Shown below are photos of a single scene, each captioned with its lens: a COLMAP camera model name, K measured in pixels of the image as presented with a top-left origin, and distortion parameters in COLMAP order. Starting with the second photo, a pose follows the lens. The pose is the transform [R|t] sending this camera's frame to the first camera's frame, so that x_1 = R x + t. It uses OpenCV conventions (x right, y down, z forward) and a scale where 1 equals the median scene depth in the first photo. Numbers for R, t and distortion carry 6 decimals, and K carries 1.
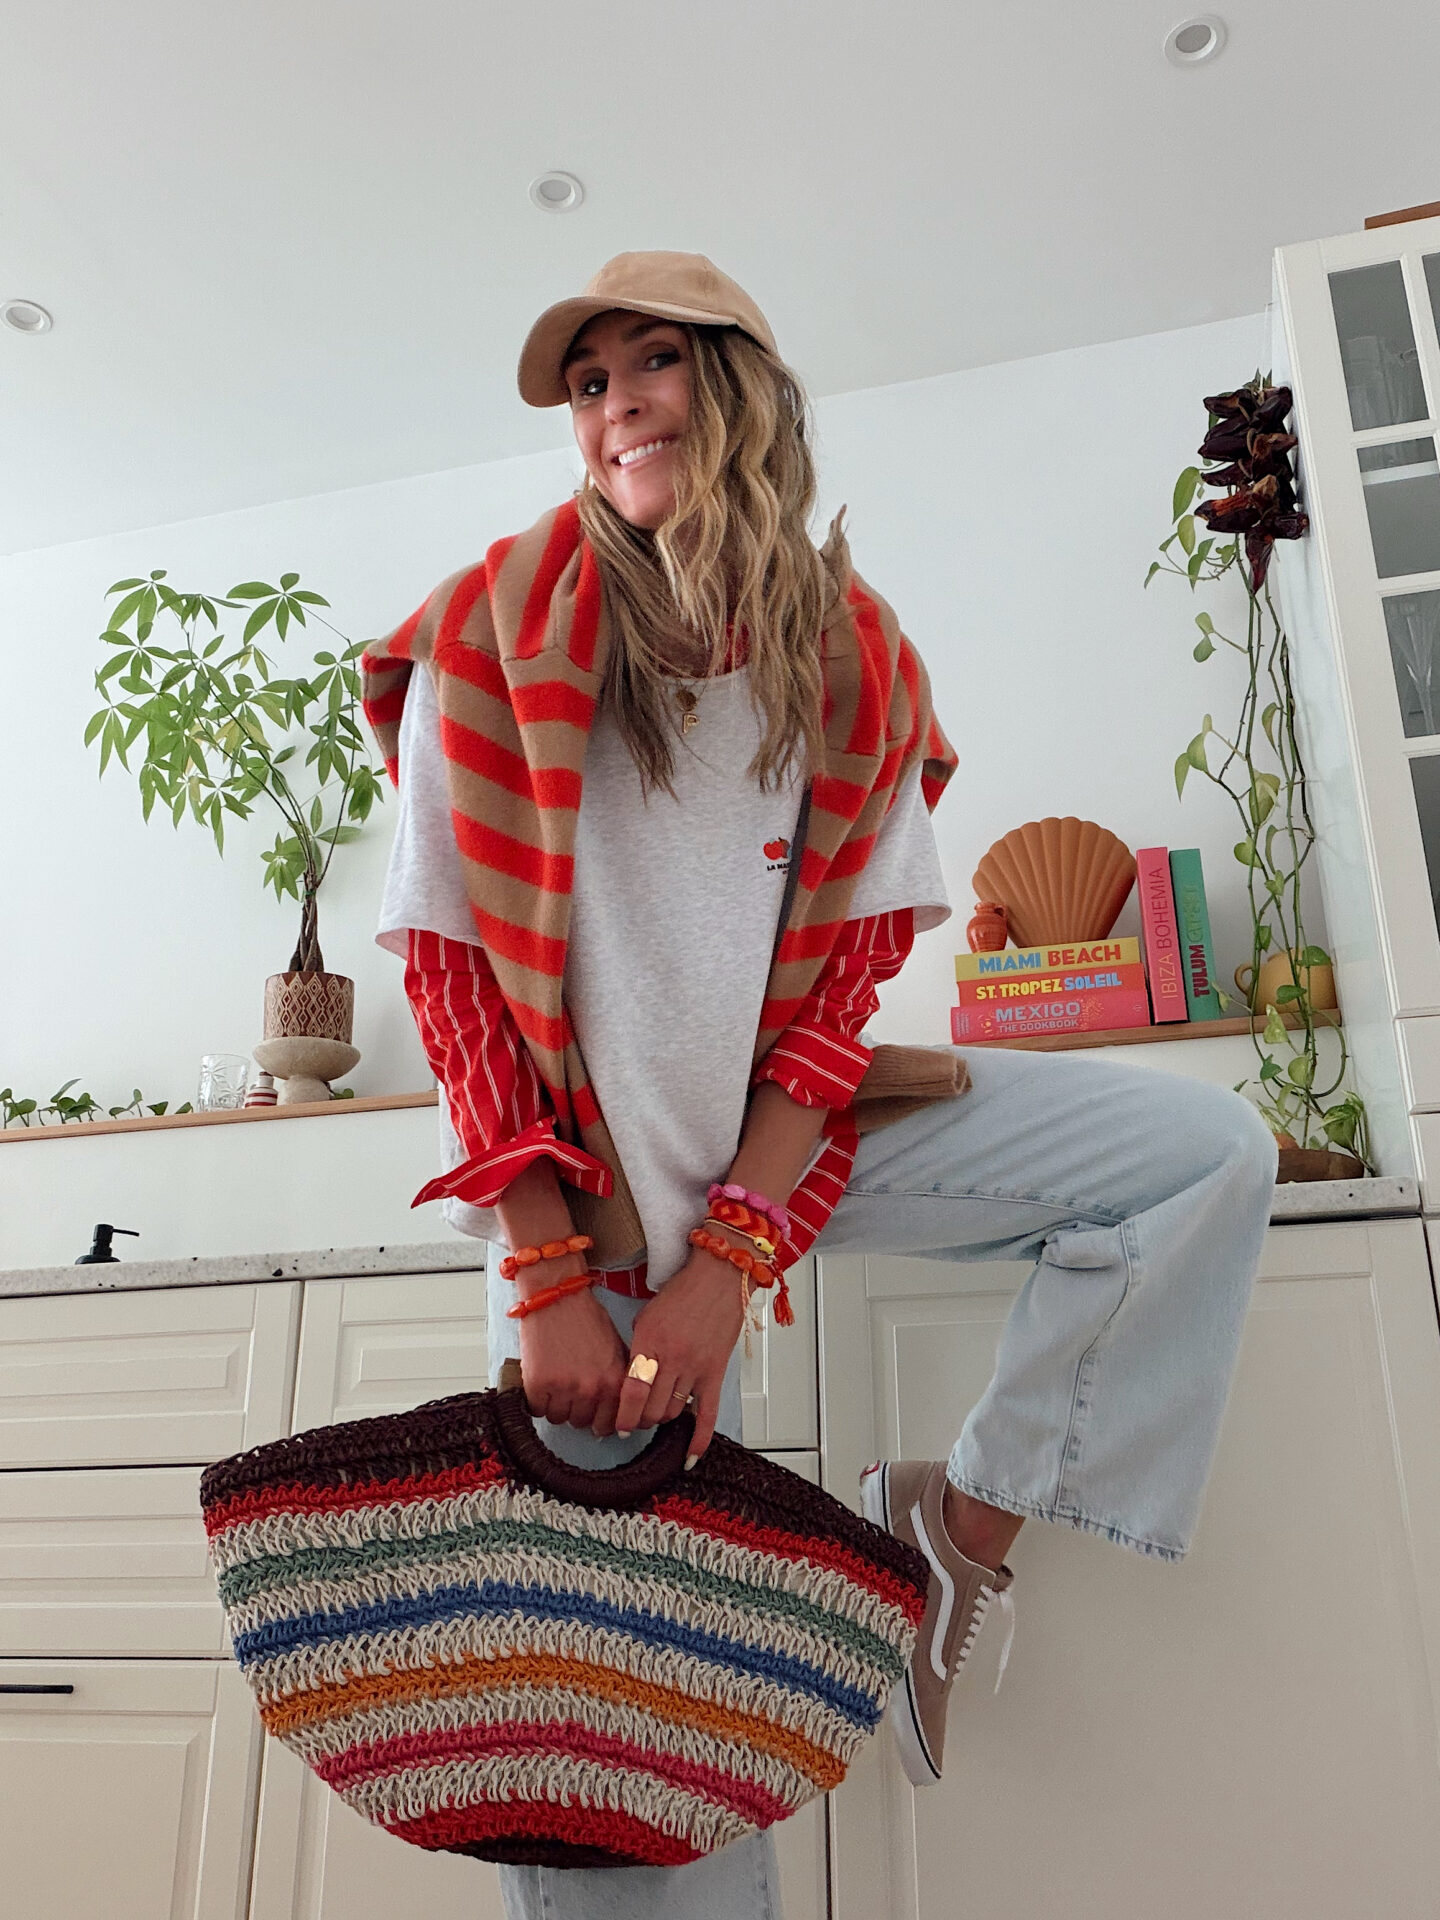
lens RADIAL K [[1702.3, 0, 714.4], [0, 1702.3, 949.8], [0, 0, 1]] dist [0.002804, -0.008680]
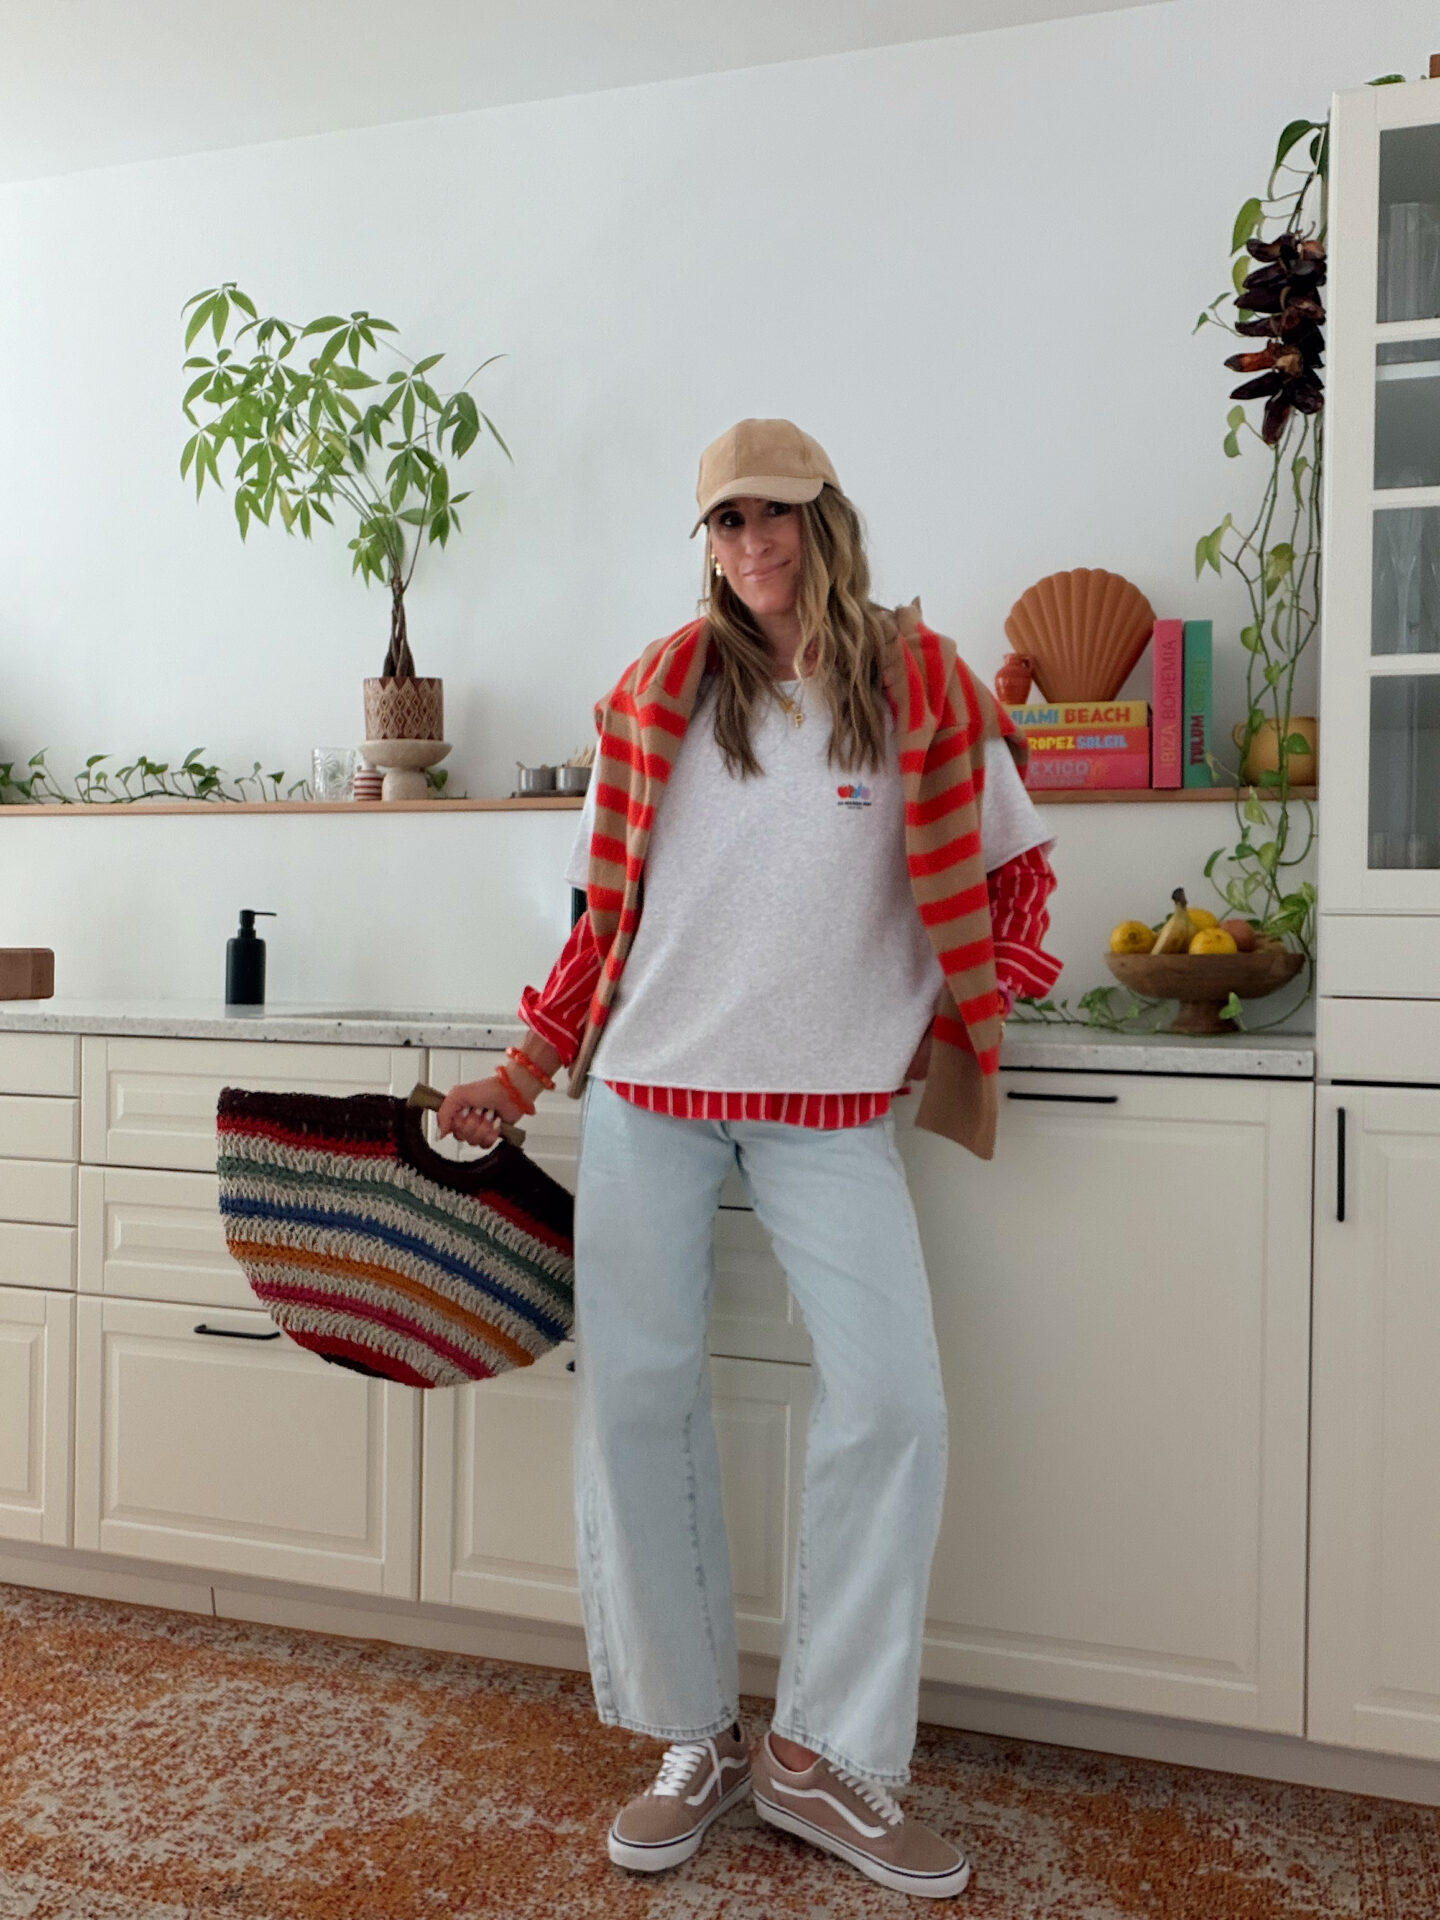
lens RADIAL K [[1702.3, 0, 714.4], [0, 1702.3, 949.8], [0, 0, 1]] dist [0.002804, -0.008680]
pose [[0.999078, 0.015433, -0.040063, 0.013490], [0.000342, 0.930265, 0.366888, -0.247314], [0.042931, -0.366563, 0.929402, -0.094903]]
